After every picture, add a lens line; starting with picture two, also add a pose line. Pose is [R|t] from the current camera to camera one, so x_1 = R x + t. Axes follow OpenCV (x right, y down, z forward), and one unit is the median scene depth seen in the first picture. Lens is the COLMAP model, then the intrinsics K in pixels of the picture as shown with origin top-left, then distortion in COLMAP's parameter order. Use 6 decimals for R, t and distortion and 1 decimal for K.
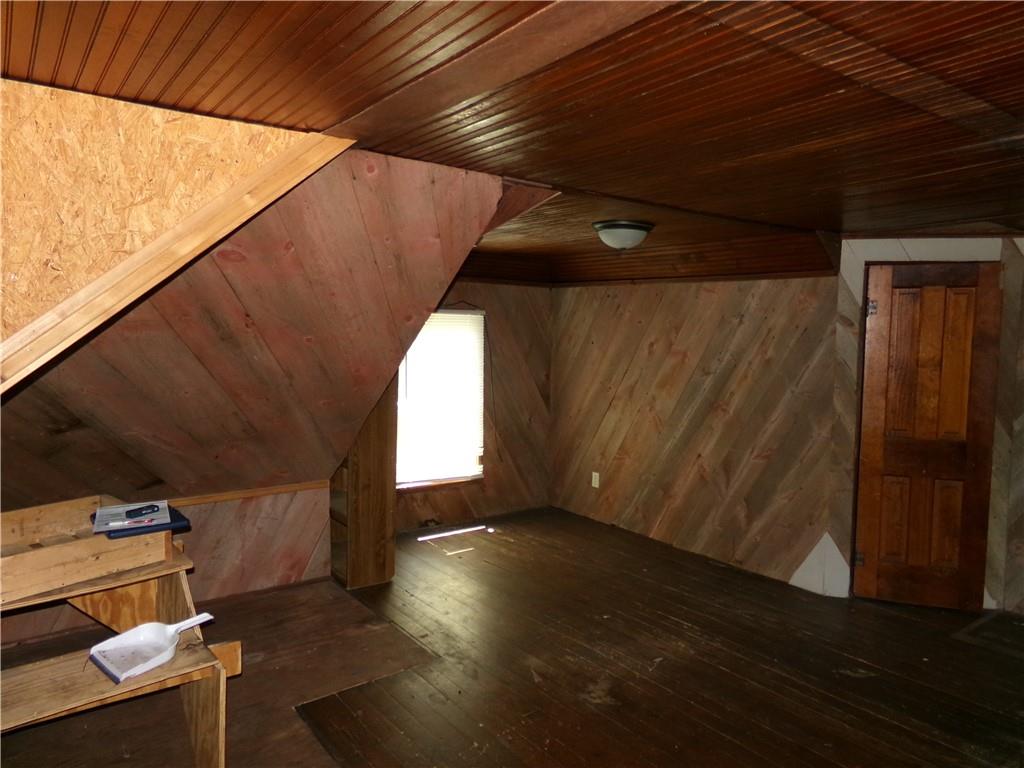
lens RADIAL K [[700.5, 0, 512.0], [0, 700.5, 384.0], [0, 0, 1]] dist [0.021013, 0.002468]
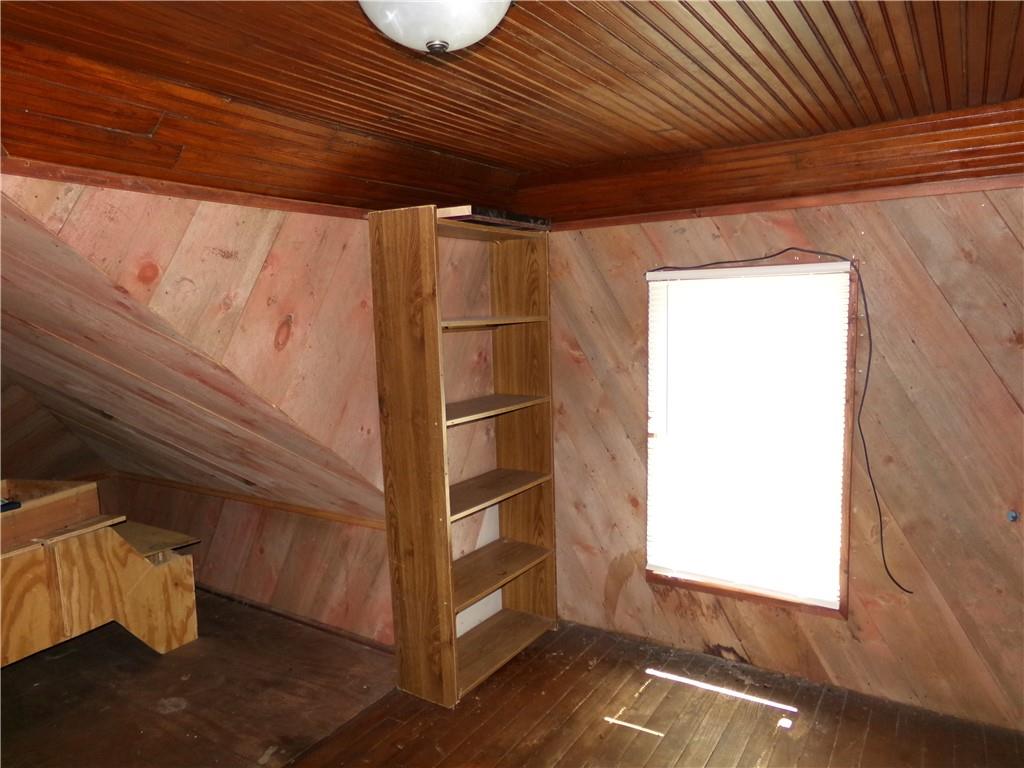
lens RADIAL K [[700.5, 0, 512.0], [0, 700.5, 384.0], [0, 0, 1]] dist [0.021013, 0.002468]
pose [[0.358221, 0.075552, -0.930575, 0.341600], [-0.038015, 0.997074, 0.066317, -0.049250], [0.932863, 0.011620, 0.360045, 0.653218]]
